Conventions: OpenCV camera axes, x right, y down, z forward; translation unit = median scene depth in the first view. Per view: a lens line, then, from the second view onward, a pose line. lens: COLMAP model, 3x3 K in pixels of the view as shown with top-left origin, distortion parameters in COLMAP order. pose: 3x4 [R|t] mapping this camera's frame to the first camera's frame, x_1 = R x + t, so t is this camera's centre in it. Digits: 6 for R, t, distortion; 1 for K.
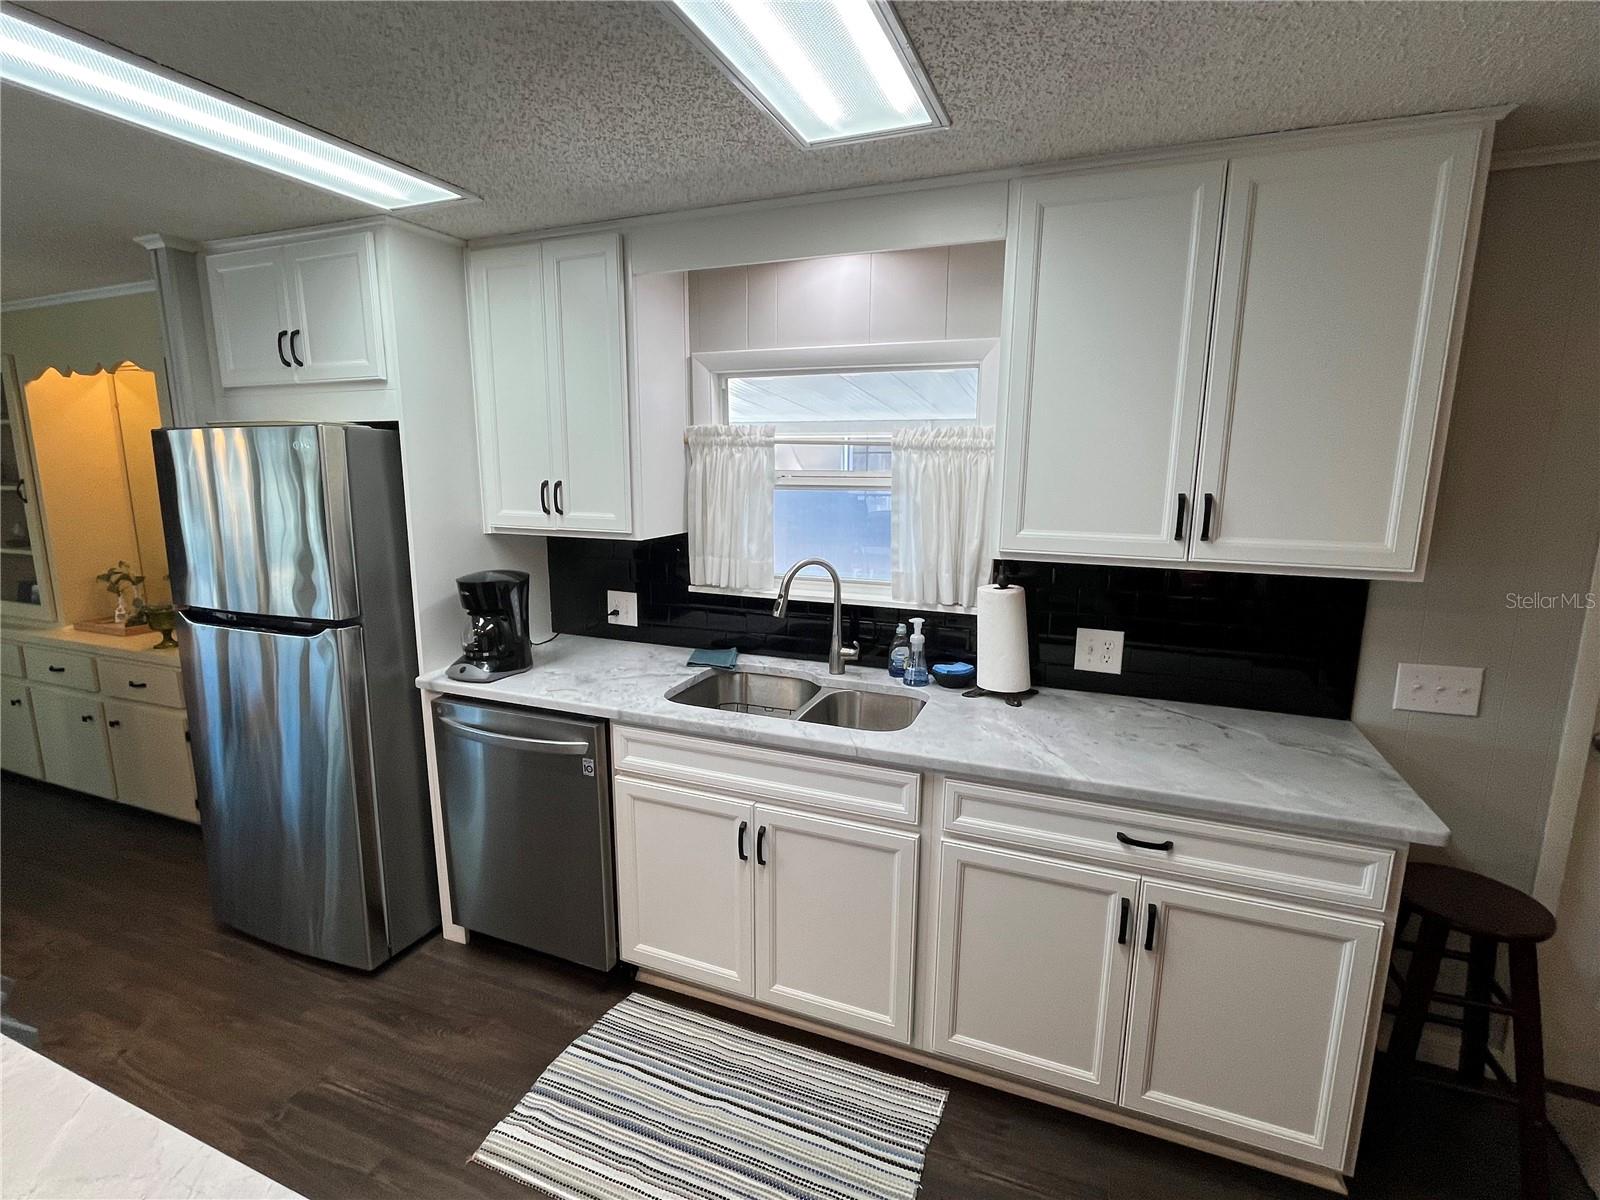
lens RADIAL K [[766.3, 0, 796.7], [0, 766.3, 605.3], [0, 0, 1]] dist [-0.002911, 0.001460]
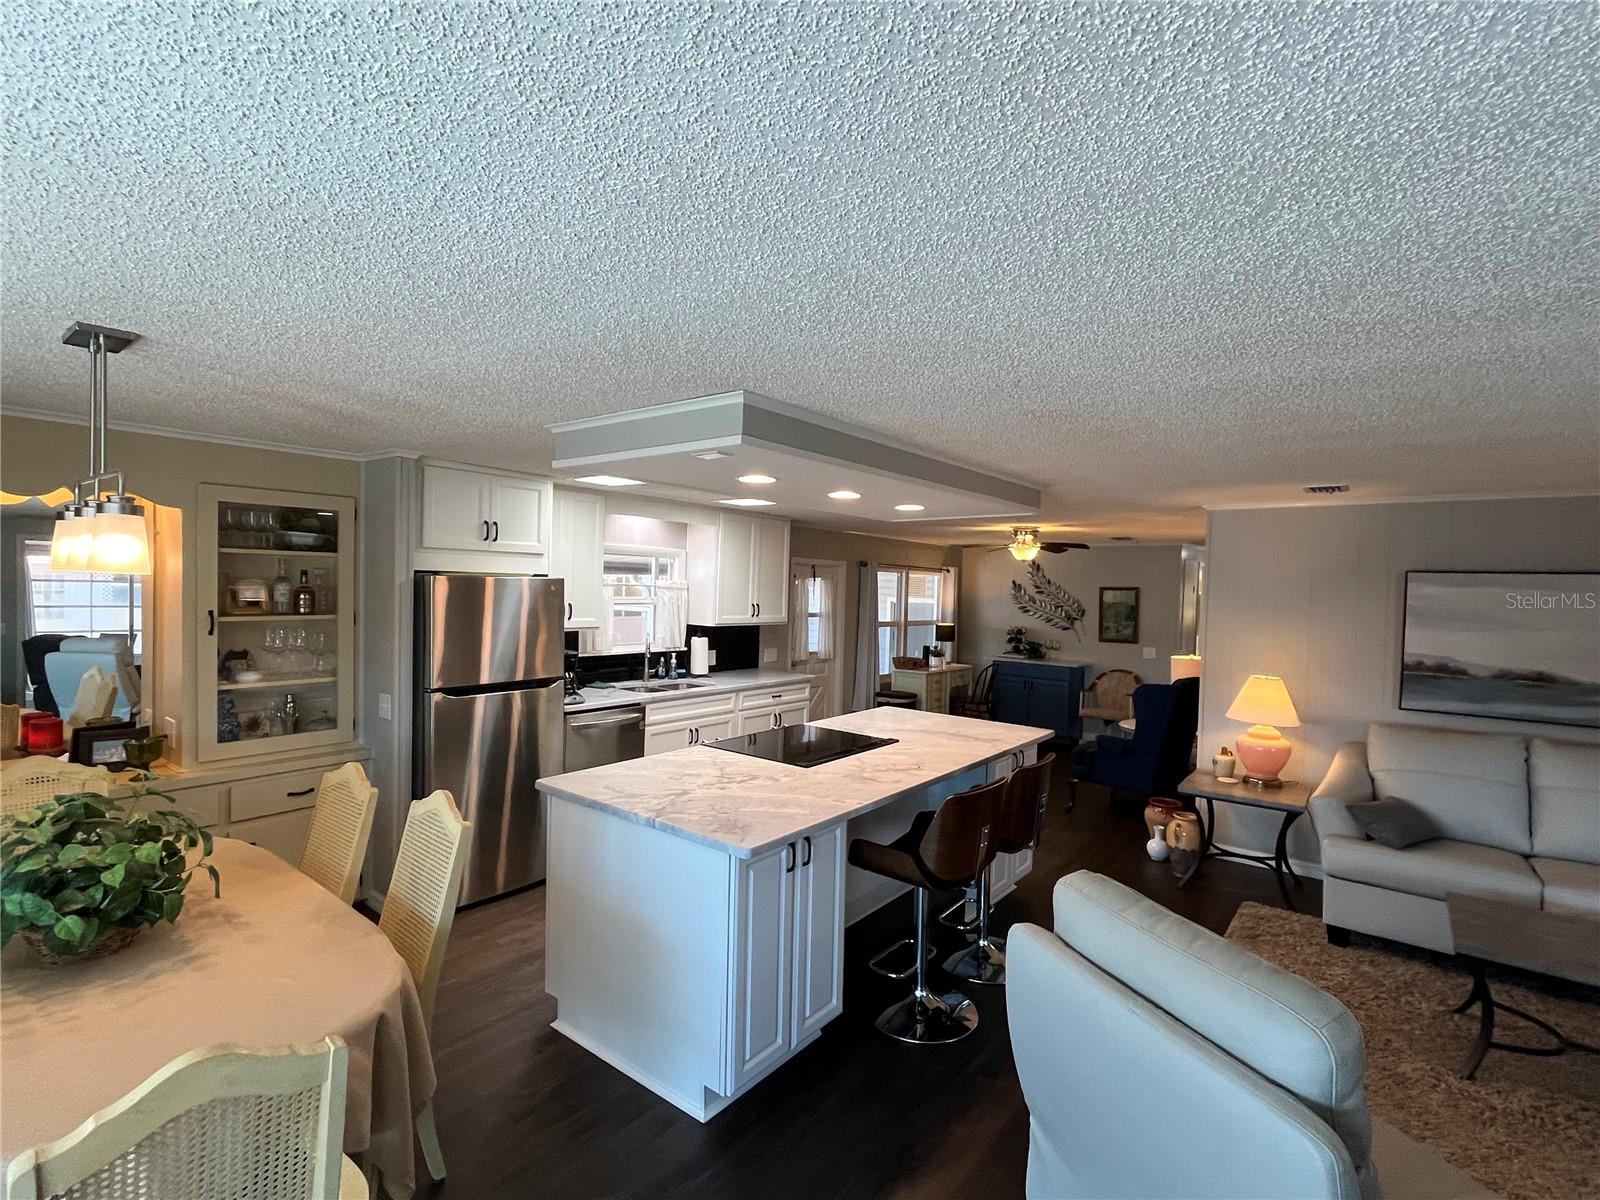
lens RADIAL K [[766.3, 0, 802.7], [0, 766.3, 603.5], [0, 0, 1]] dist [-0.002911, 0.001460]
pose [[0.259770, -0.018318, 0.965497, -2.317243], [0.151128, 0.988271, -0.021911, -0.027667], [-0.953771, 0.151605, 0.259492, -0.119583]]
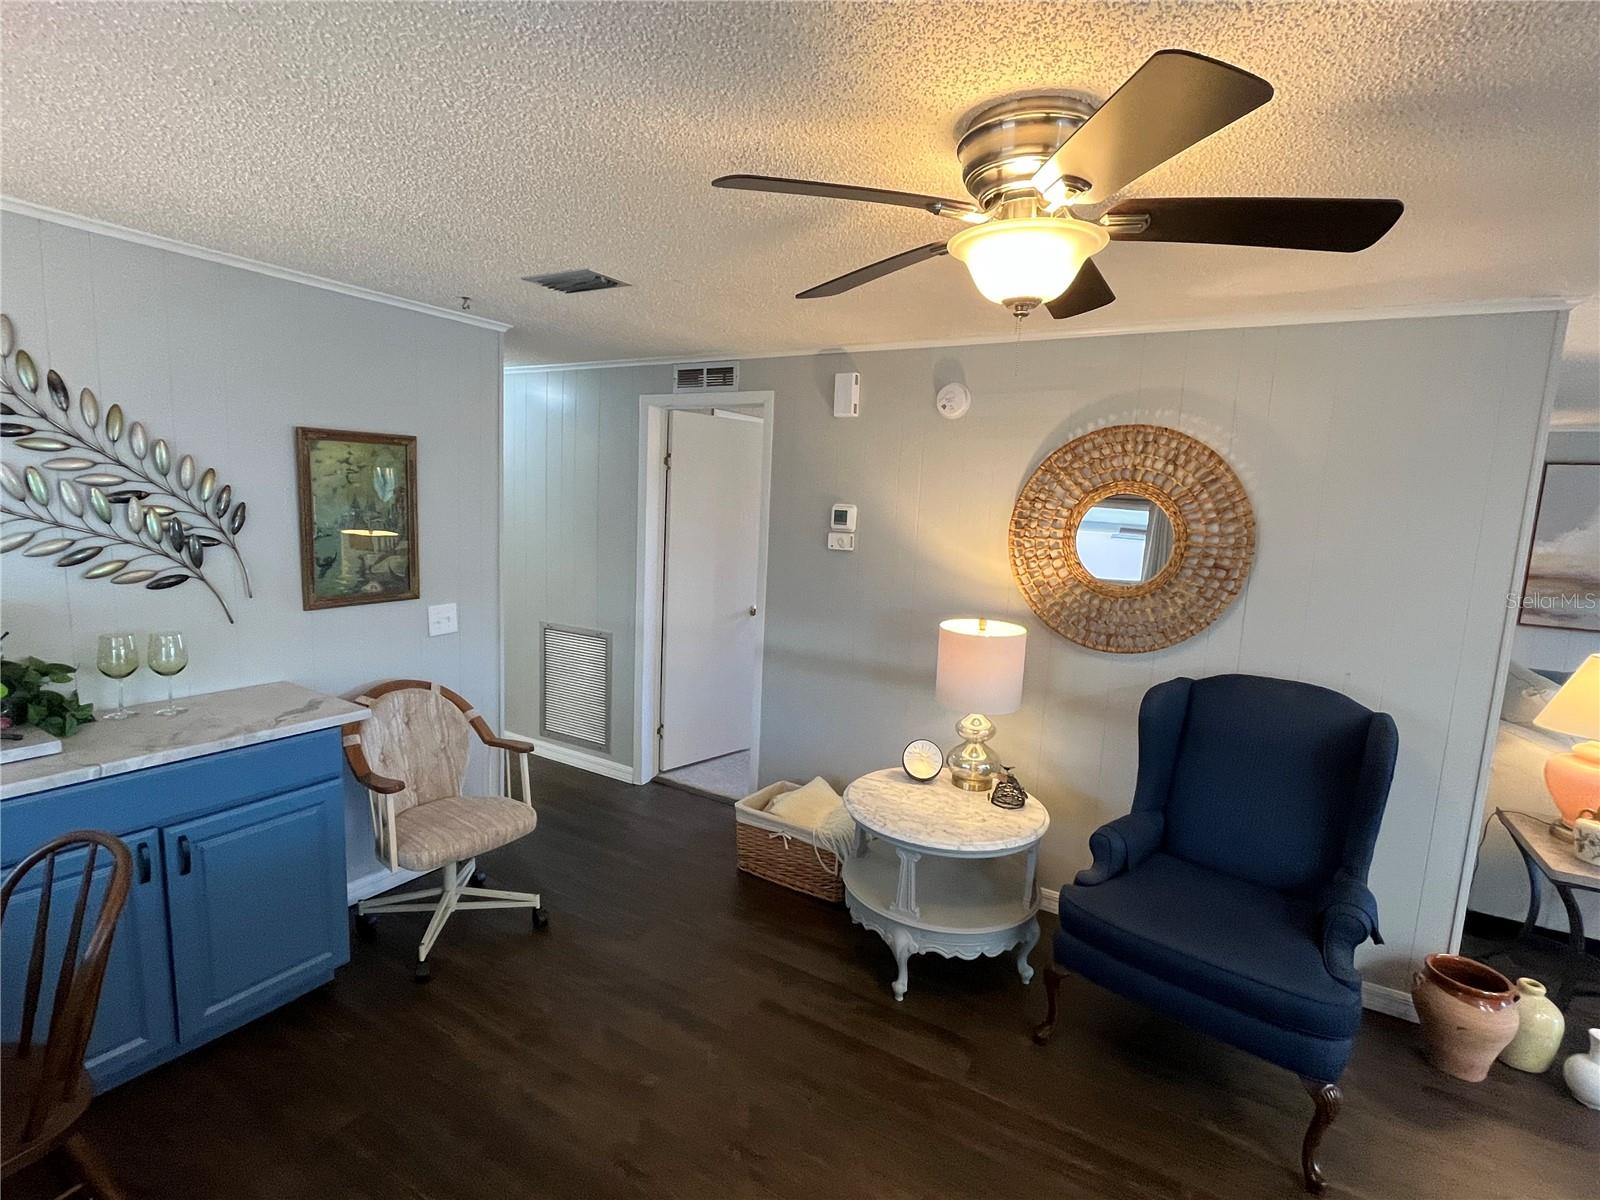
lens RADIAL K [[766.3, 0, 796.3], [0, 766.3, 602.1], [0, 0, 1]] dist [-0.002911, 0.001460]
pose [[-0.988166, -0.071430, 0.135745, 1.019024], [-0.025683, 0.949512, 0.312677, -0.097723], [-0.151226, 0.305490, -0.940110, 0.492856]]
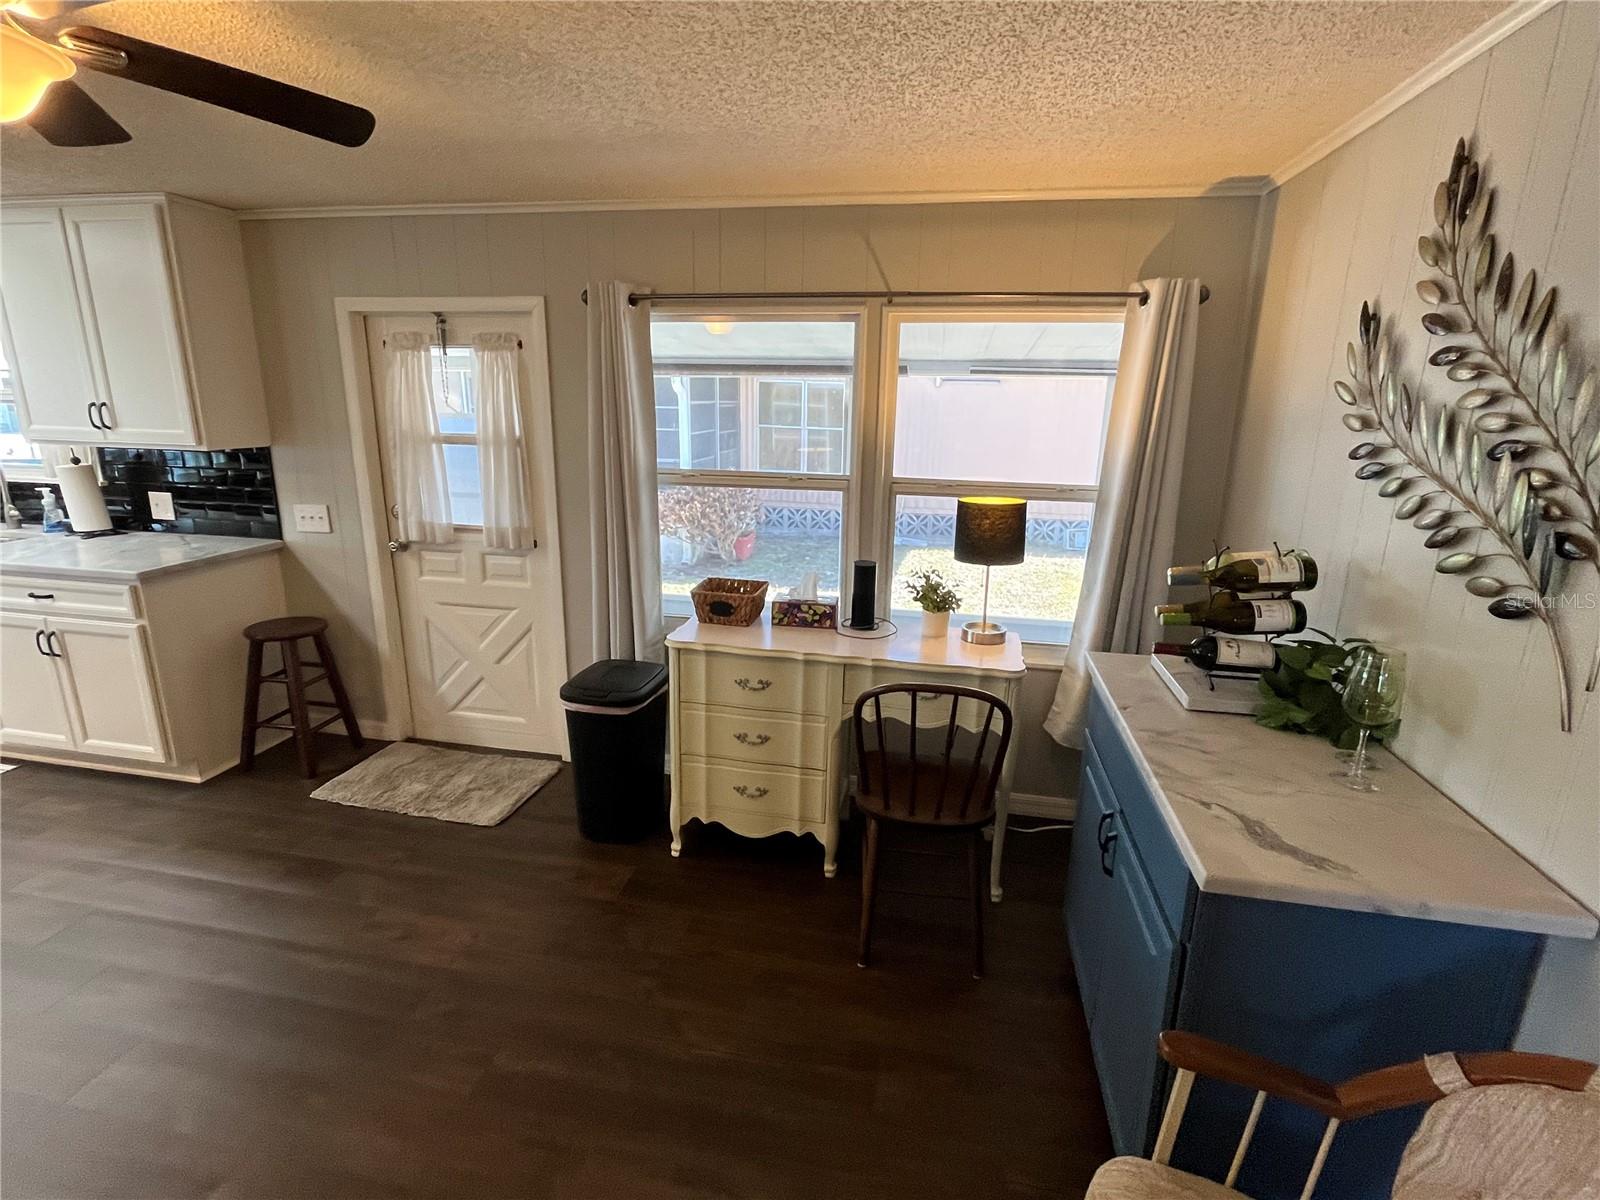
lens RADIAL K [[766.3, 0, 802.7], [0, 766.3, 600.8], [0, 0, 1]] dist [-0.002911, 0.001460]
pose [[0.979775, -0.036924, 0.196665, 1.382641], [0.022393, 0.996886, 0.075604, 0.166458], [-0.198844, -0.069671, 0.977551, -0.834881]]
